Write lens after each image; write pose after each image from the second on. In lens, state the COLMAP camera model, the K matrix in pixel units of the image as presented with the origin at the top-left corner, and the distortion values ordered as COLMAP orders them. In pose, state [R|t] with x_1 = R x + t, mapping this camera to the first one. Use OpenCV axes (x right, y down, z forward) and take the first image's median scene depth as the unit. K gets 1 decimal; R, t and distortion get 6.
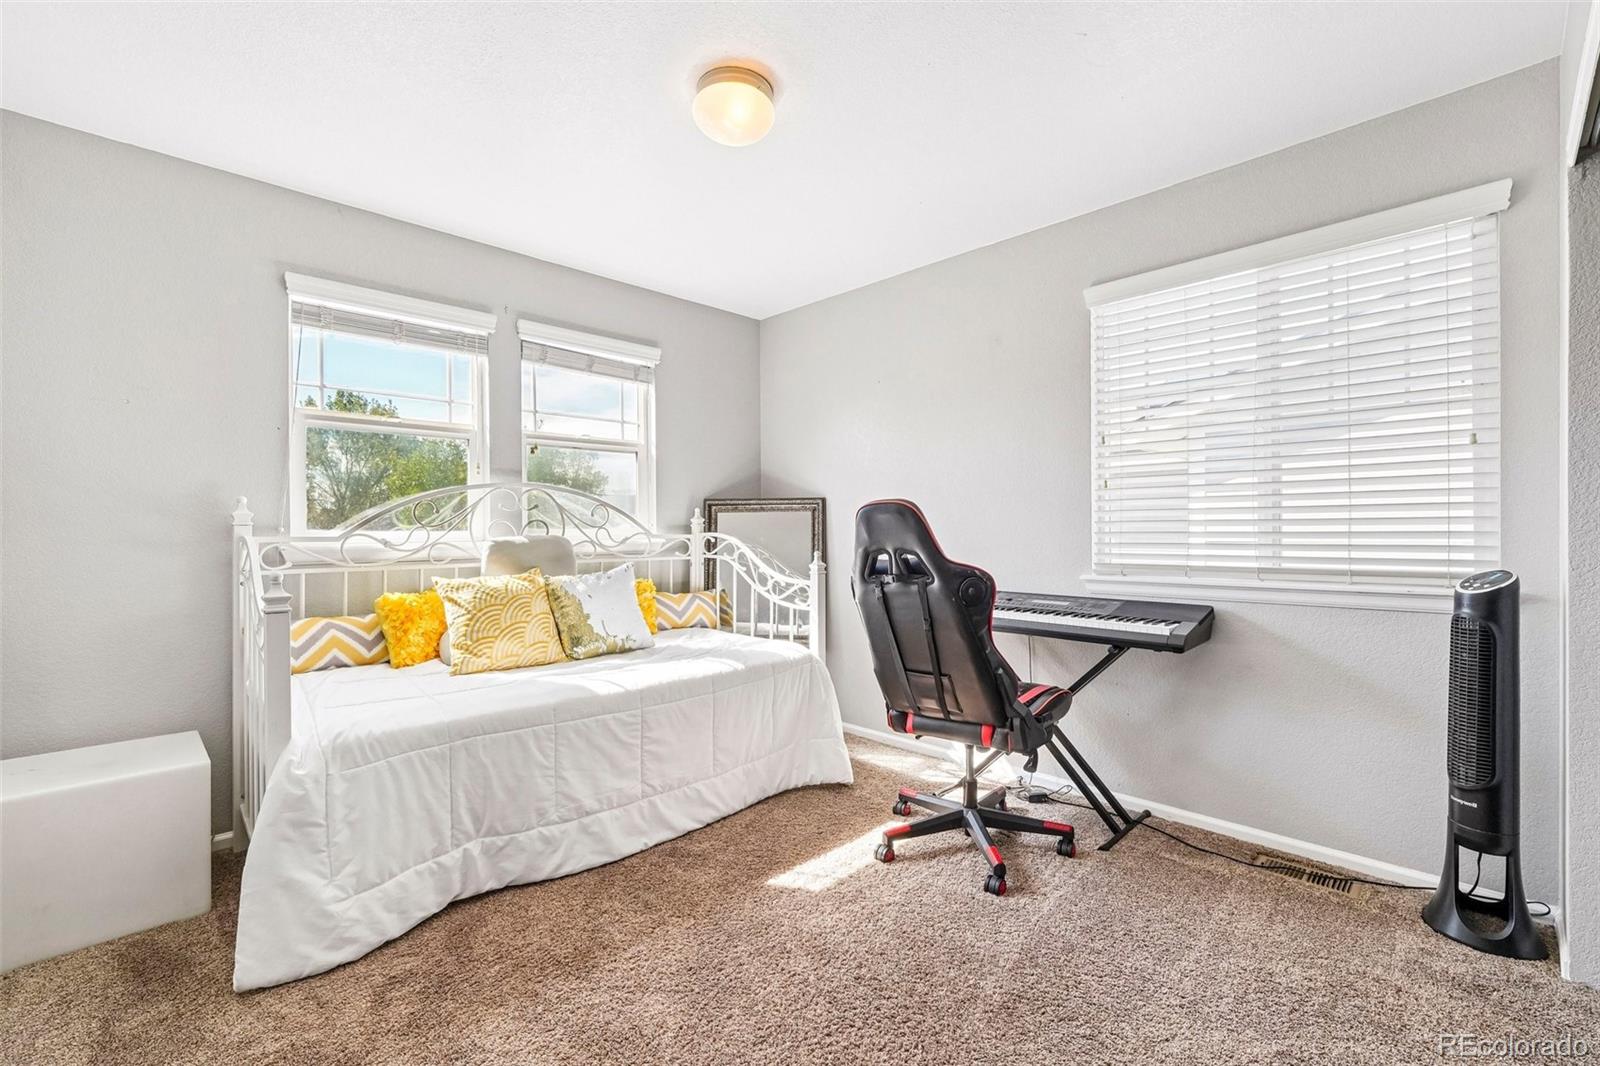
lens RADIAL K [[680.8, 0, 807.4], [0, 680.8, 530.8], [0, 0, 1]] dist [-0.011719, 0.007669]
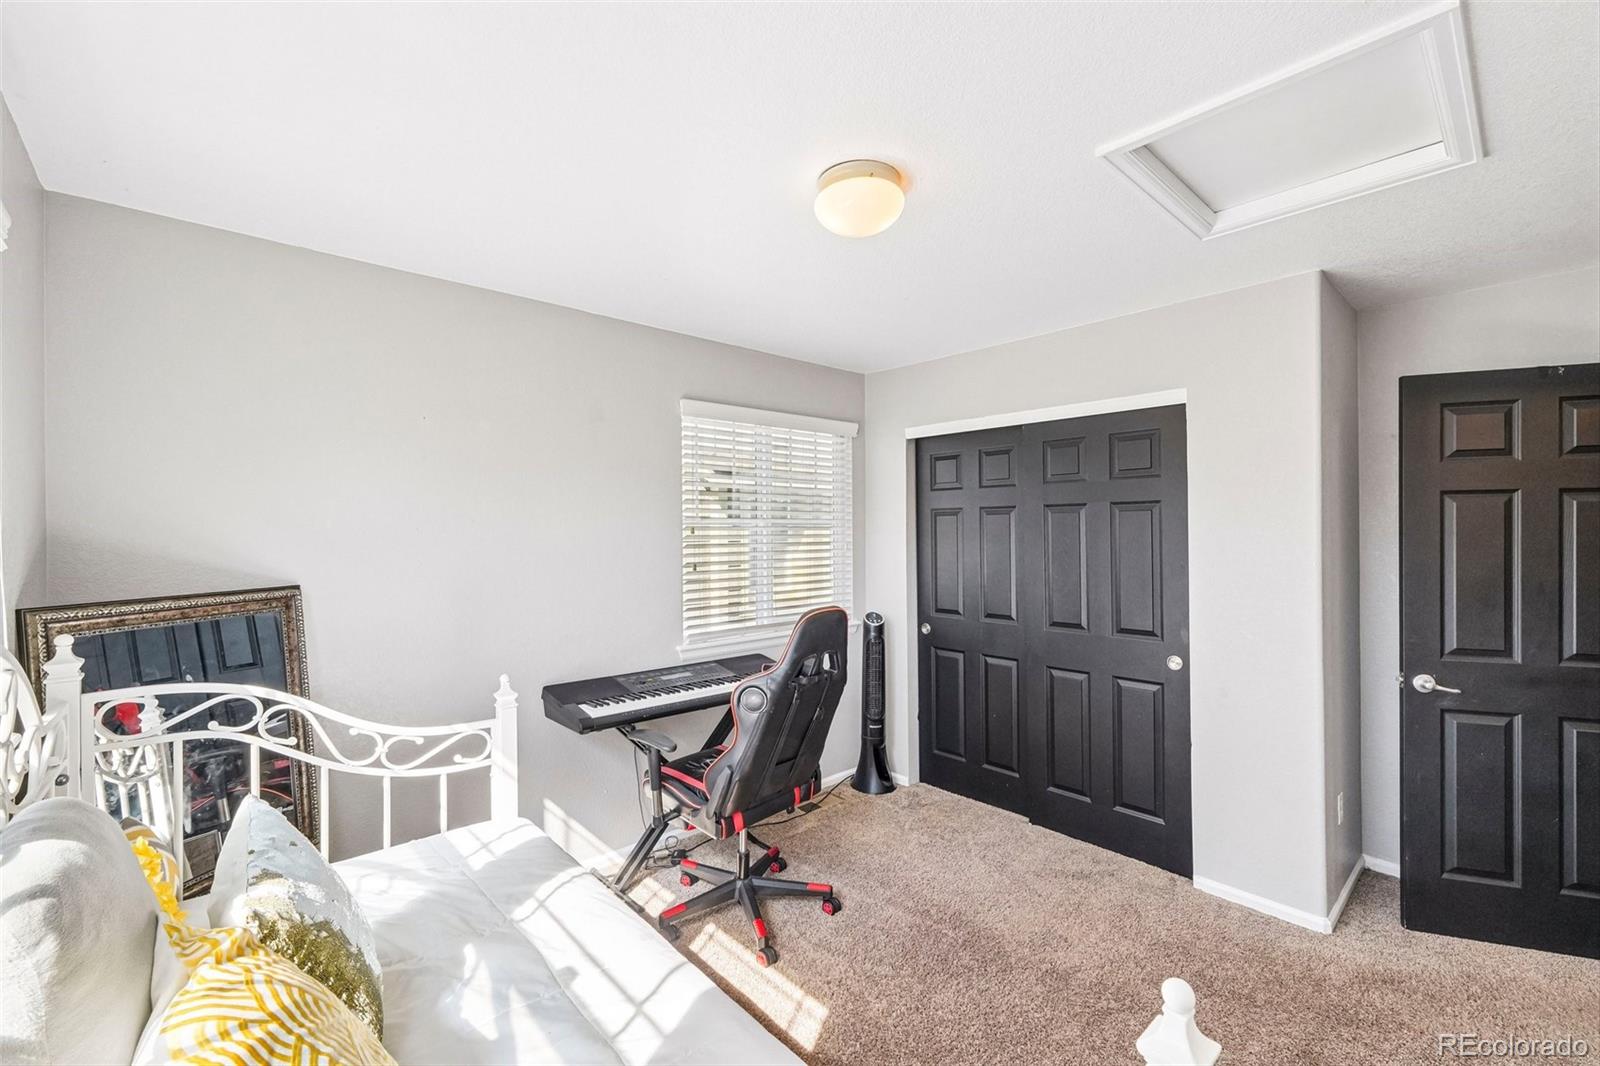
lens RADIAL K [[680.8, 0, 807.4], [0, 680.8, 530.8], [0, 0, 1]] dist [-0.011719, 0.007669]
pose [[0.044906, 0.004448, 0.998981, -0.637456], [0.002310, 0.999987, -0.004556, -0.108781], [-0.998989, 0.002512, 0.044895, 0.629775]]
